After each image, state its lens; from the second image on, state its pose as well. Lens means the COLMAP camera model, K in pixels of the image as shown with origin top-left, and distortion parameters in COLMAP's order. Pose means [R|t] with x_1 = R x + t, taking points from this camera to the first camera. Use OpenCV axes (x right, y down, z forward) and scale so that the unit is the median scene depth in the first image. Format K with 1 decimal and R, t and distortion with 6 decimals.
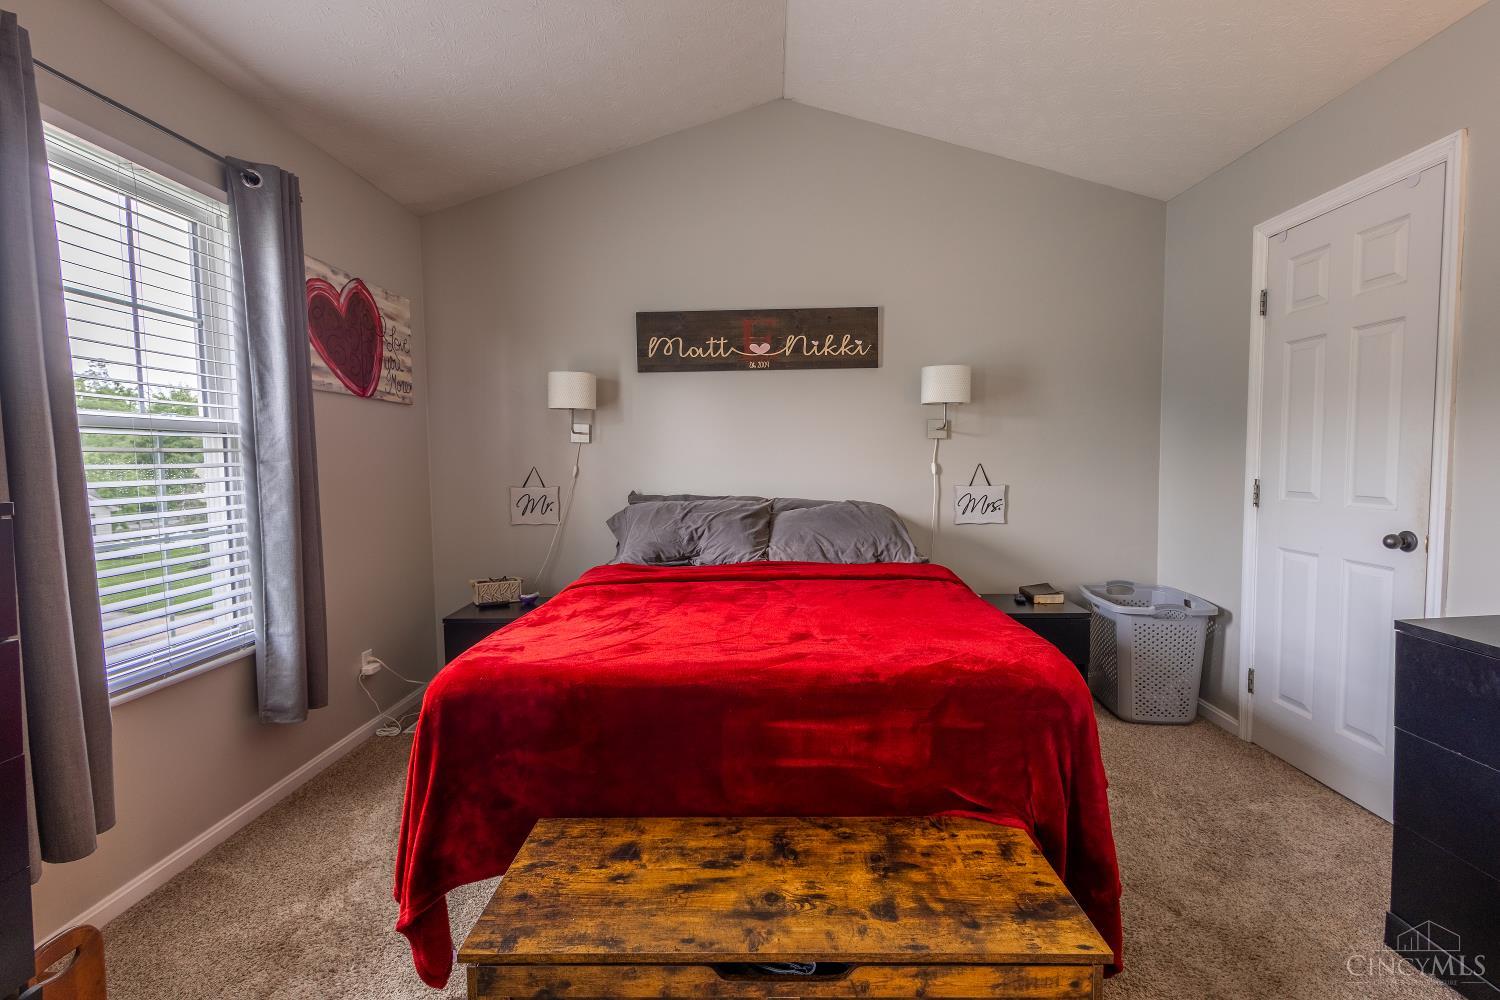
lens RADIAL K [[686.6, 0, 751.6], [0, 686.6, 501.9], [0, 0, 1]] dist [0.007676, -0.002253]
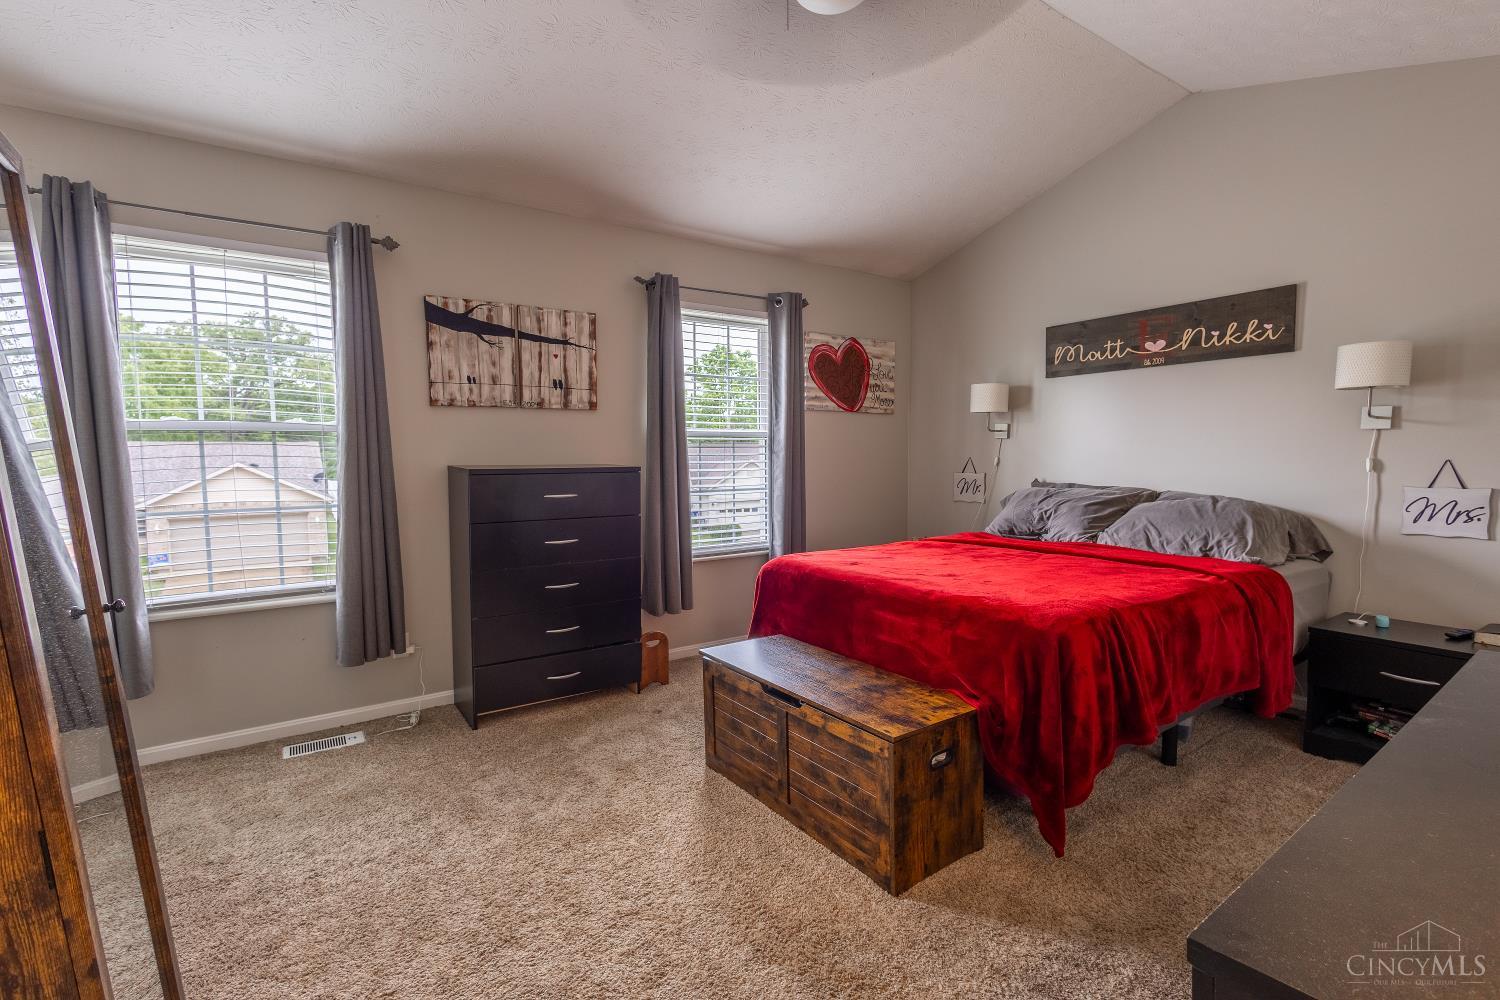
lens RADIAL K [[686.6, 0, 756.3], [0, 686.6, 500.8], [0, 0, 1]] dist [0.007676, -0.002253]
pose [[0.594701, 0.063387, -0.801444, 0.558861], [-0.052189, 0.997828, 0.040193, 0.000388], [0.802251, 0.017924, 0.596717, -0.112611]]
